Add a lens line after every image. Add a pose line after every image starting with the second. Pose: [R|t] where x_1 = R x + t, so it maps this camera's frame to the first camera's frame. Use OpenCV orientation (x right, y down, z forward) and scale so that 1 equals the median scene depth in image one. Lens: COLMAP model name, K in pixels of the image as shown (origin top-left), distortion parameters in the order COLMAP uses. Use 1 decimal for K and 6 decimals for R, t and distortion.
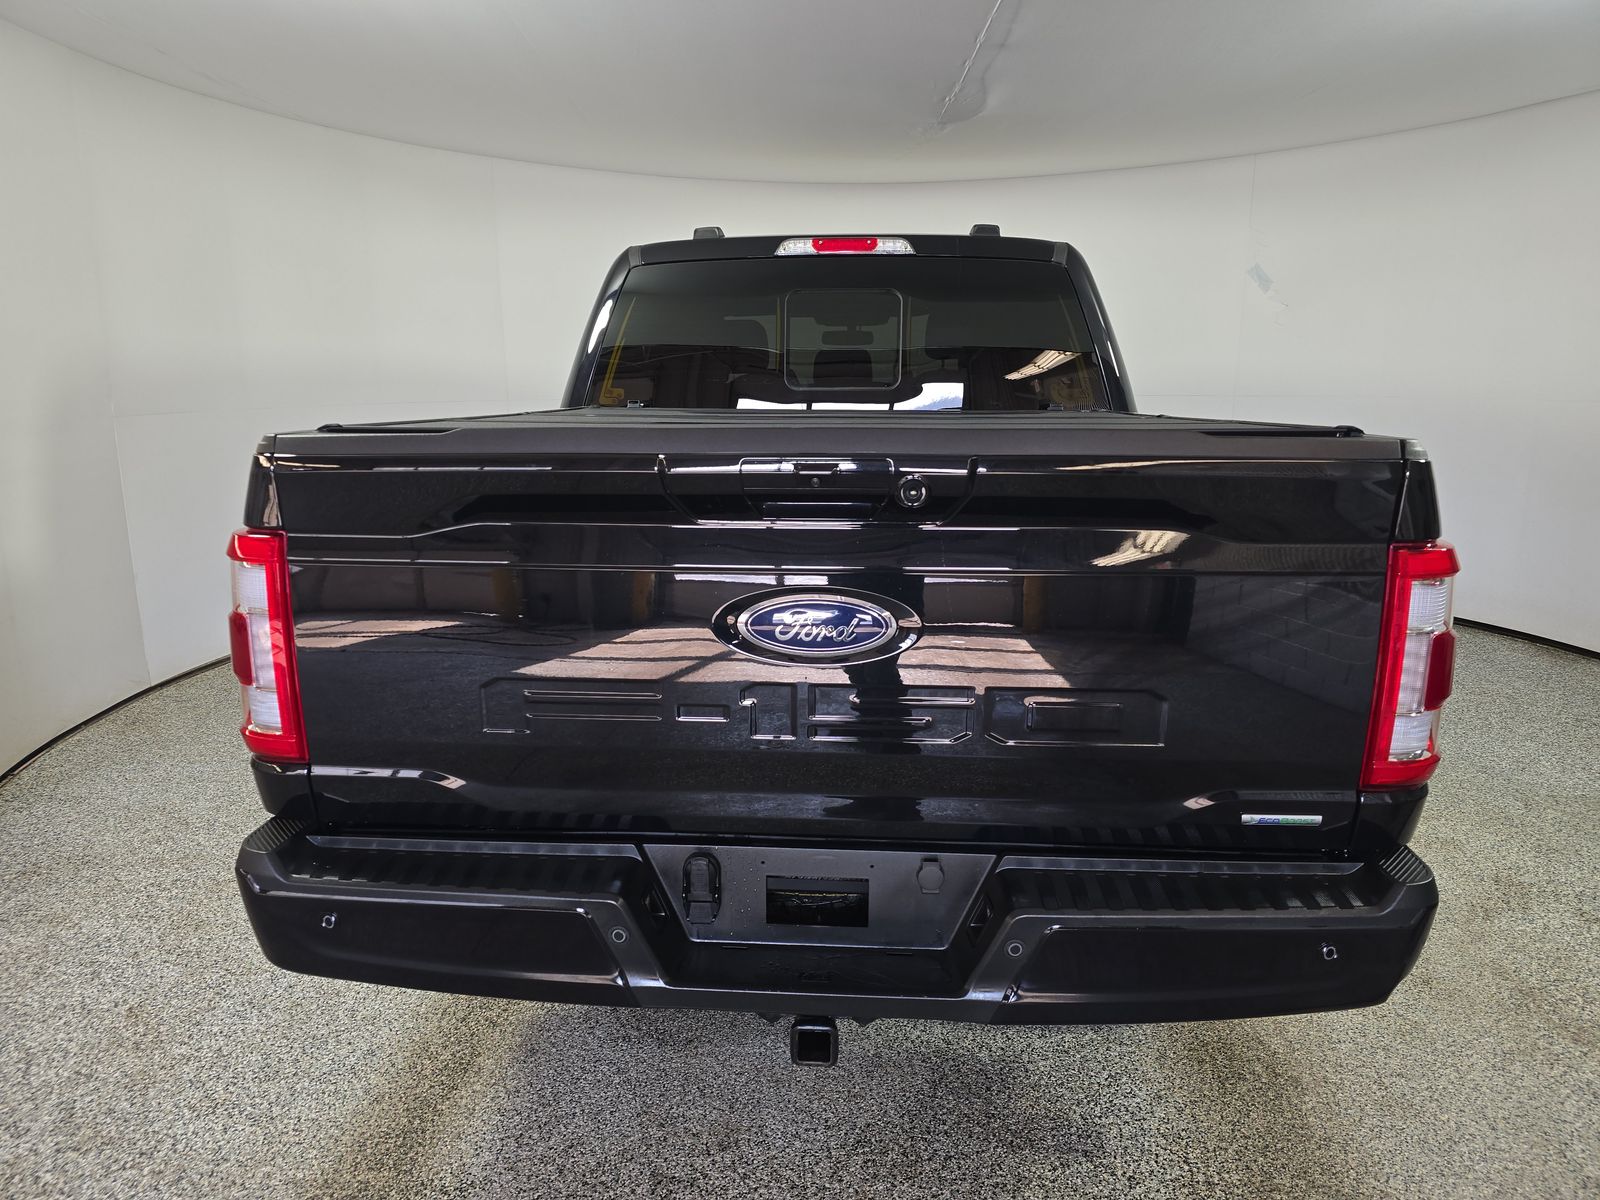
lens RADIAL K [[1101.4, 0, 798.9], [0, 1101.4, 601.0], [0, 0, 1]] dist [0.034138, -0.038608]
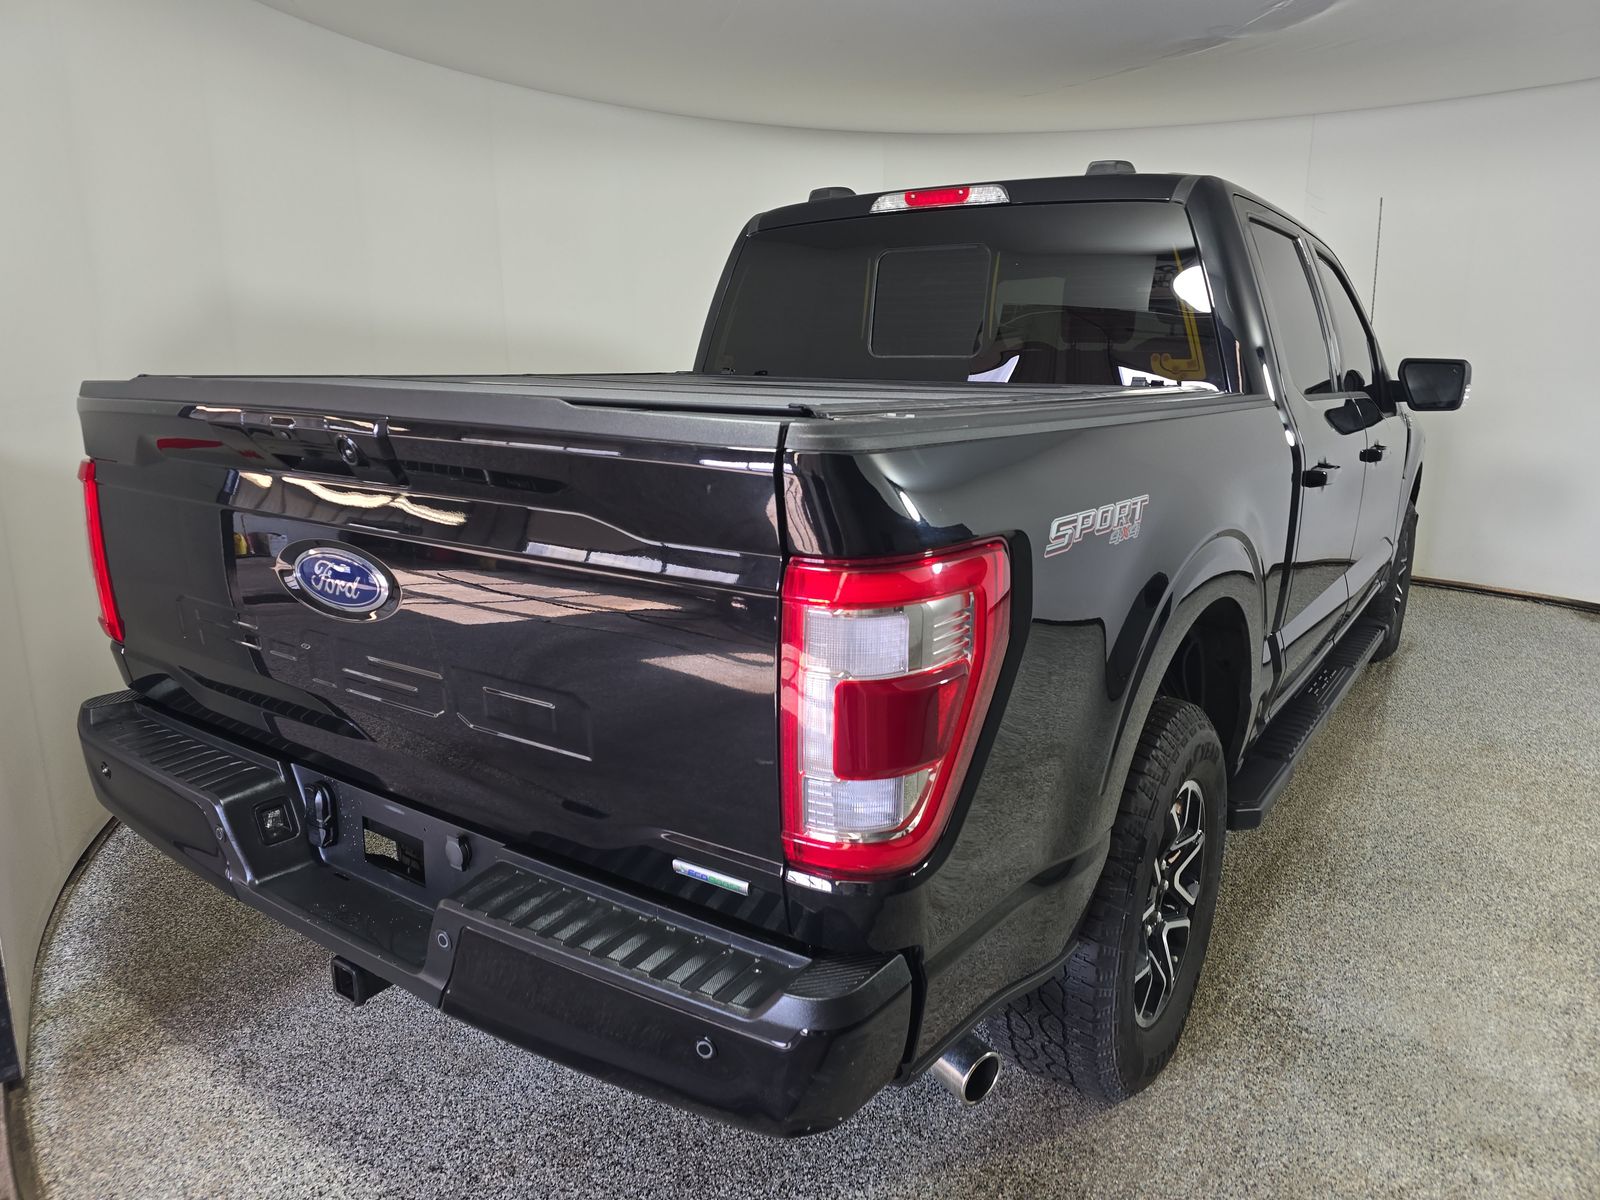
lens RADIAL K [[1101.4, 0, 802.4], [0, 1101.4, 600.9], [0, 0, 1]] dist [0.034138, -0.038608]
pose [[0.858121, 0.116284, -0.500107, 0.439650], [-0.105587, 0.993165, 0.049755, -0.026649], [0.502474, 0.010109, 0.864533, 0.162834]]
